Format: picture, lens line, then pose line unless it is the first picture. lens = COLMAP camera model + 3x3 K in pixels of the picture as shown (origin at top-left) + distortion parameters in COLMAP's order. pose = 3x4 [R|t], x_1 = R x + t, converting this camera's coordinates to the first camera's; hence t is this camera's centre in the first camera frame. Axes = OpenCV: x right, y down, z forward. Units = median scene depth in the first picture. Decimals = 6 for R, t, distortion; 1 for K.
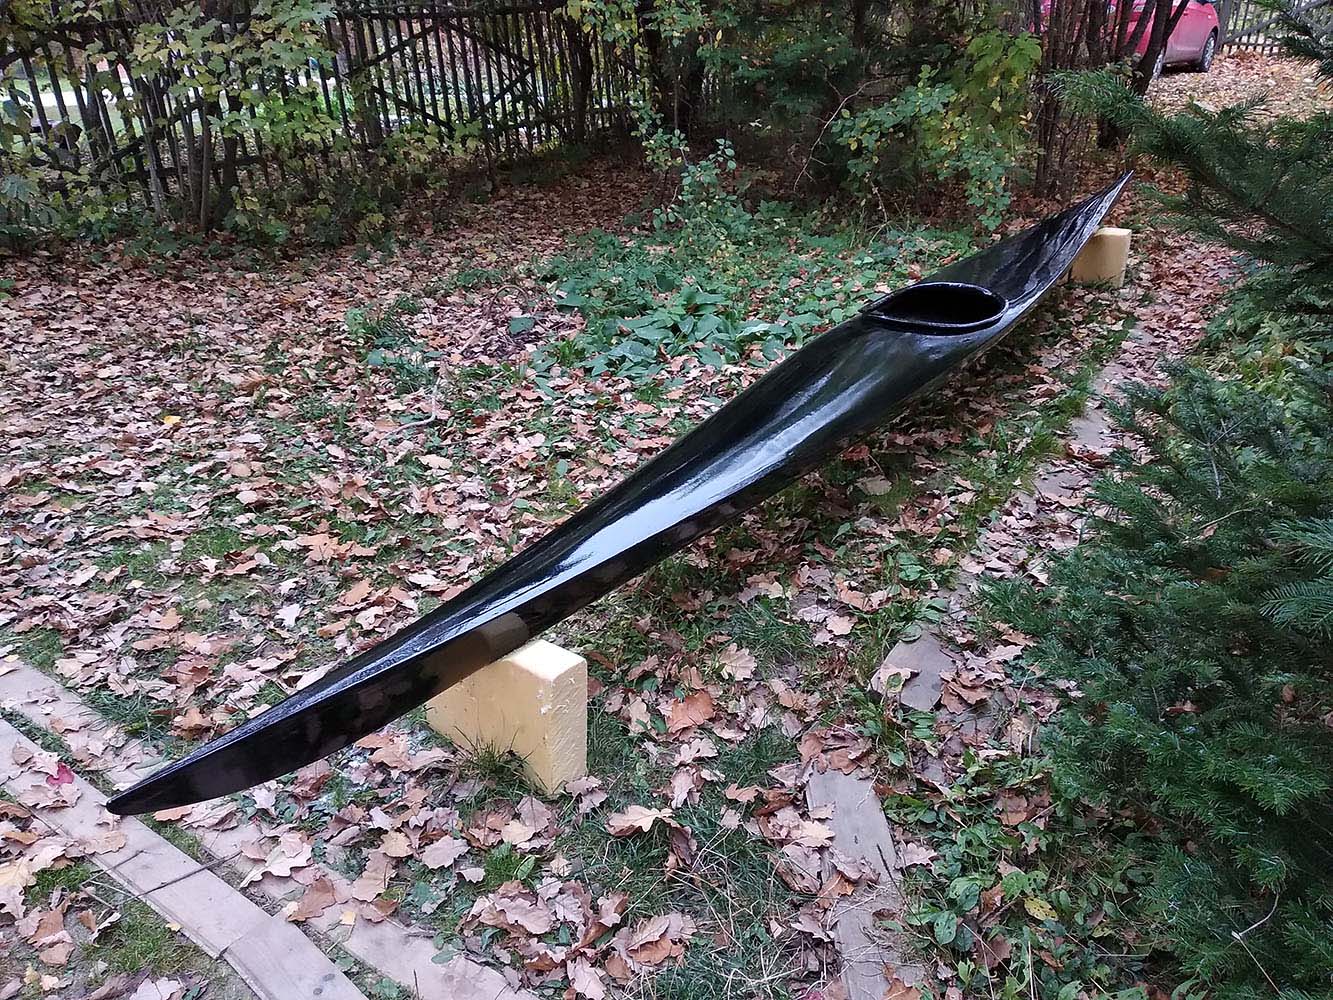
lens RADIAL K [[1043.9, 0, 666.8], [0, 1043.9, 500.9], [0, 0, 1]] dist [0.039559, -0.039585]
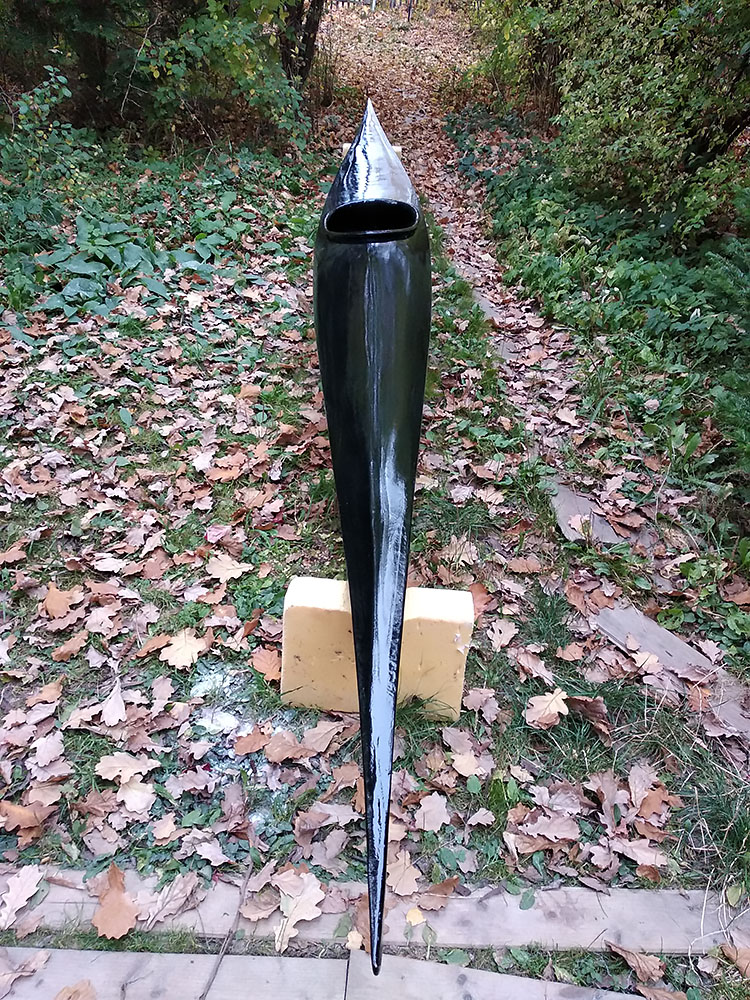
lens RADIAL K [[783.1, 0, 375.4], [0, 783.1, 500.8], [0, 0, 1]] dist [0.039559, -0.039585]
pose [[0.815553, -0.267920, 0.512925, -0.397963], [0.177925, 0.959526, 0.218295, -0.096489], [-0.550650, -0.086768, 0.830214, 0.286706]]
